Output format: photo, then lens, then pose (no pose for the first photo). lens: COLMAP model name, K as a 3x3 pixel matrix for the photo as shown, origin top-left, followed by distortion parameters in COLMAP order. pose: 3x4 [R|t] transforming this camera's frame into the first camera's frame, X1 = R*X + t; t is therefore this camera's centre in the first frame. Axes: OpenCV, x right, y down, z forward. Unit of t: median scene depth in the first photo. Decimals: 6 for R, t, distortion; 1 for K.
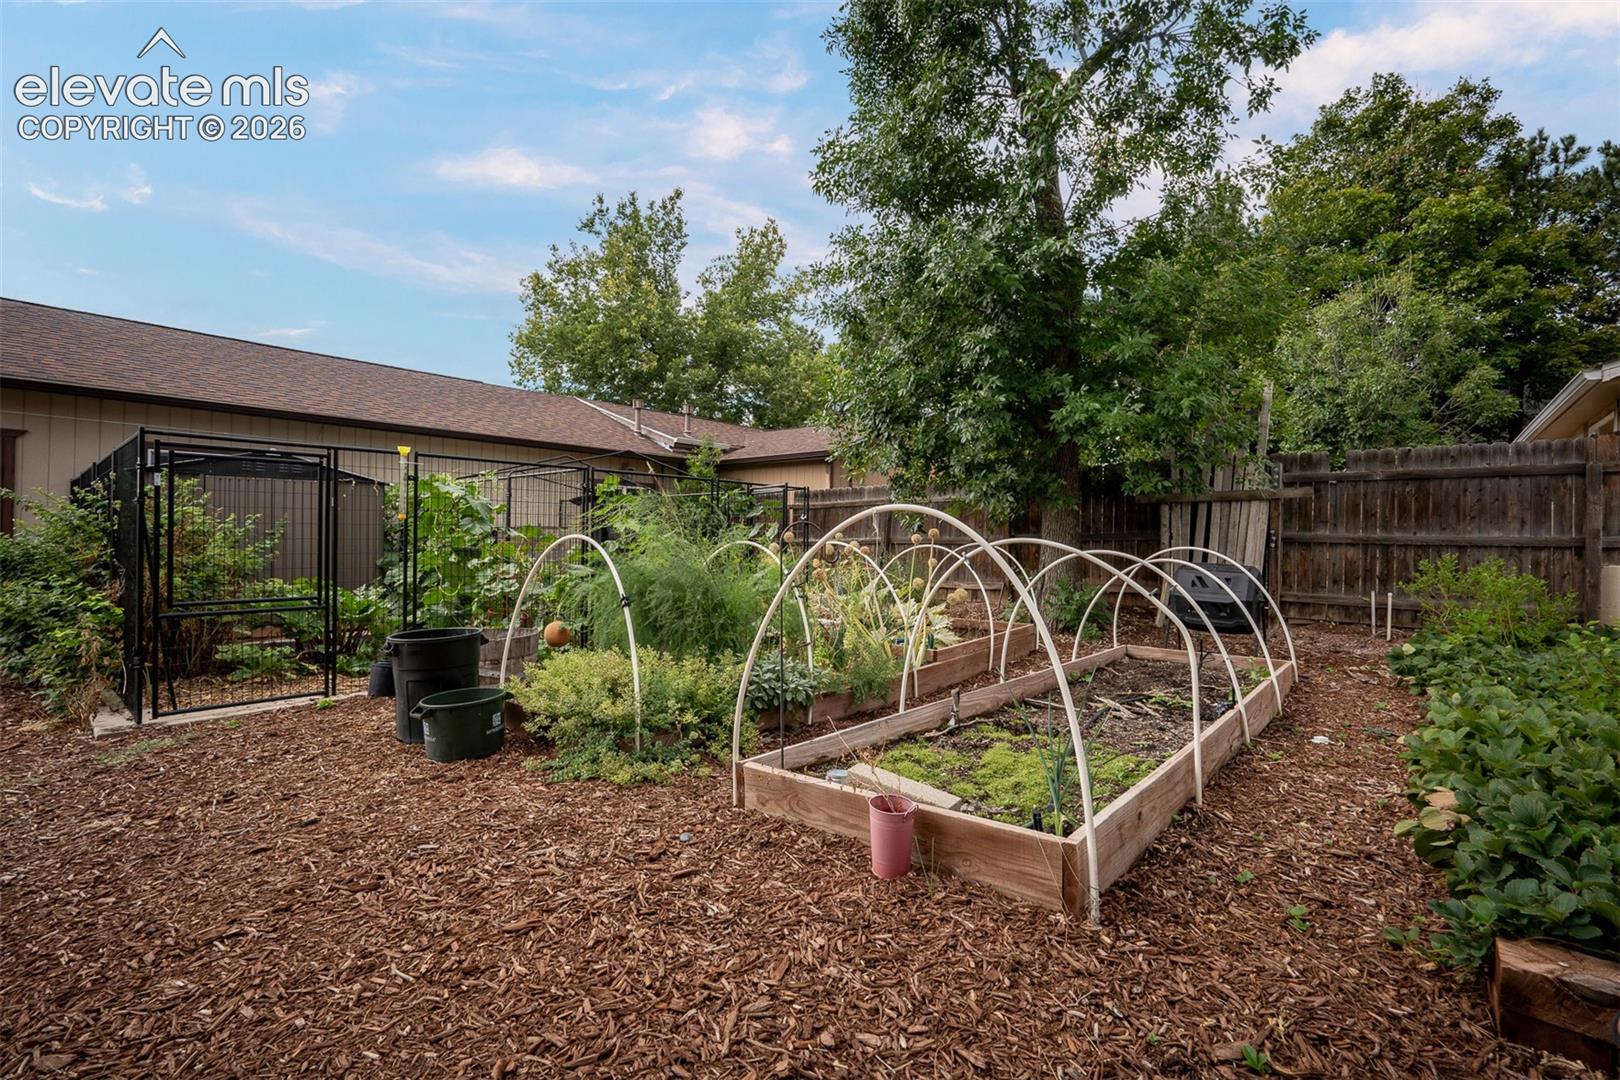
lens RADIAL K [[727.4, 0, 810.0], [0, 727.4, 540.0], [0, 0, 1]] dist [-0.001985, -0.000145]
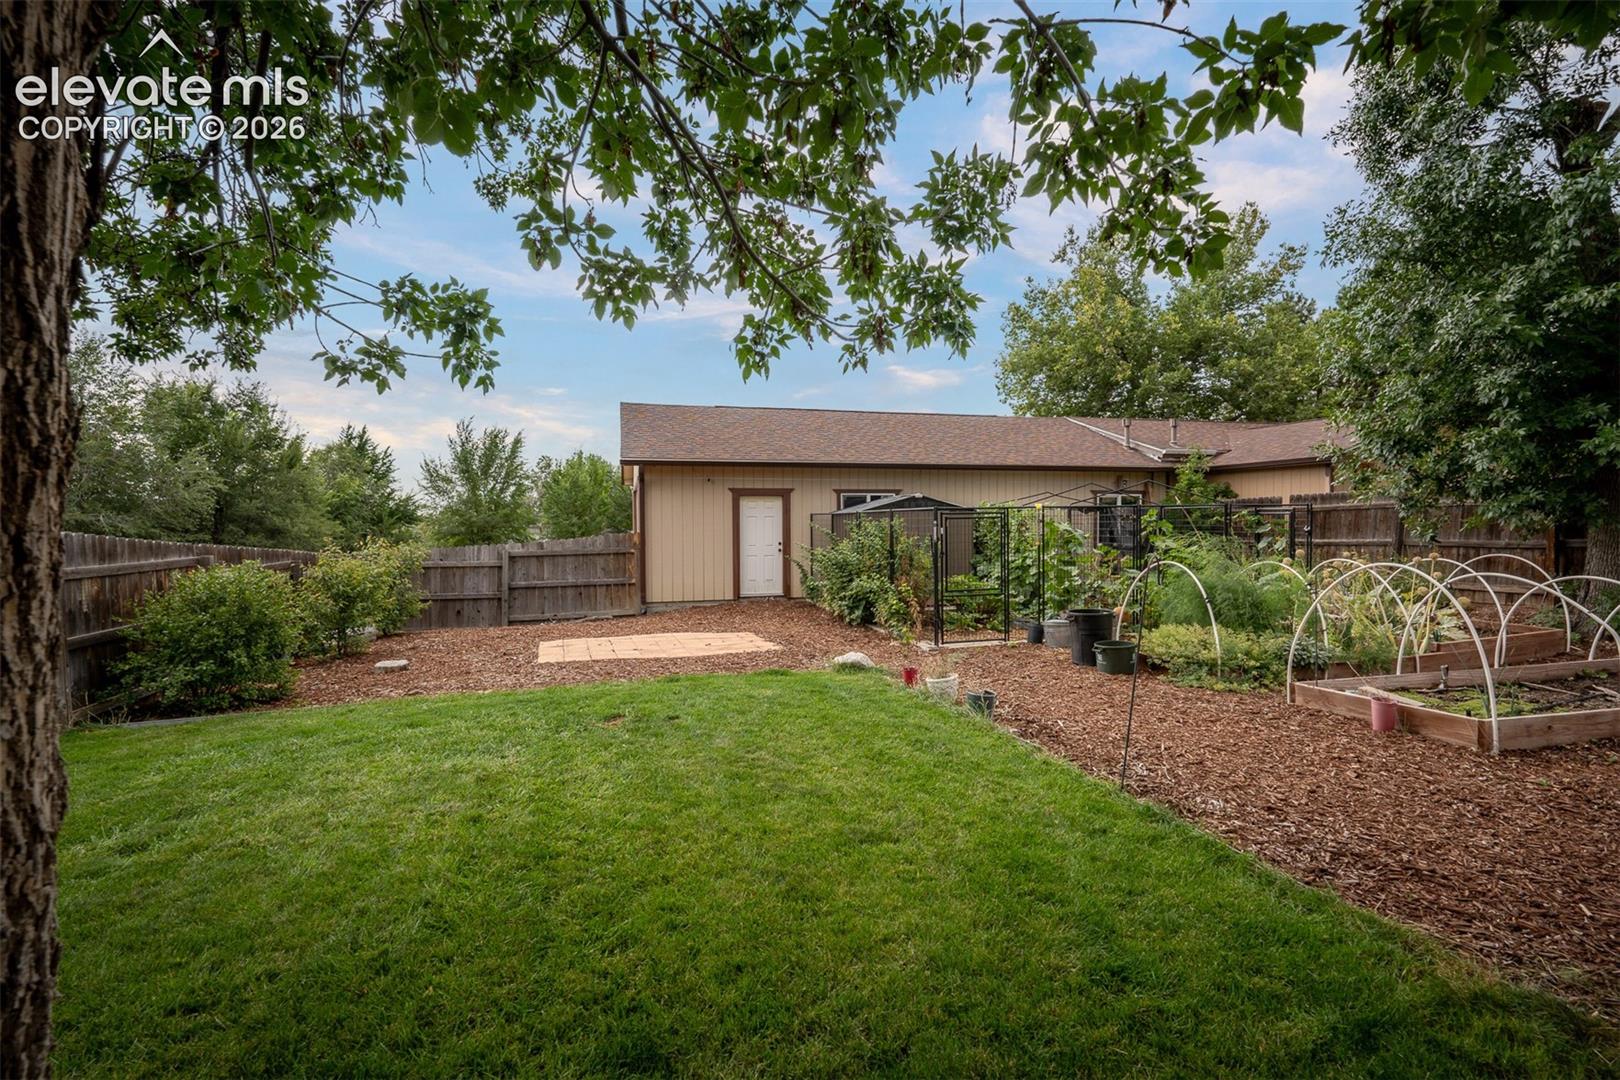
lens RADIAL K [[704.2, 0, 810.0], [0, 704.2, 540.0], [0, 0, 1]] dist [-0.002290, -0.000137]
pose [[0.824684, -0.003827, -0.565581, -0.036630], [0.017467, 0.999672, 0.018704, -0.062285], [0.565324, -0.025304, 0.824481, -0.547440]]
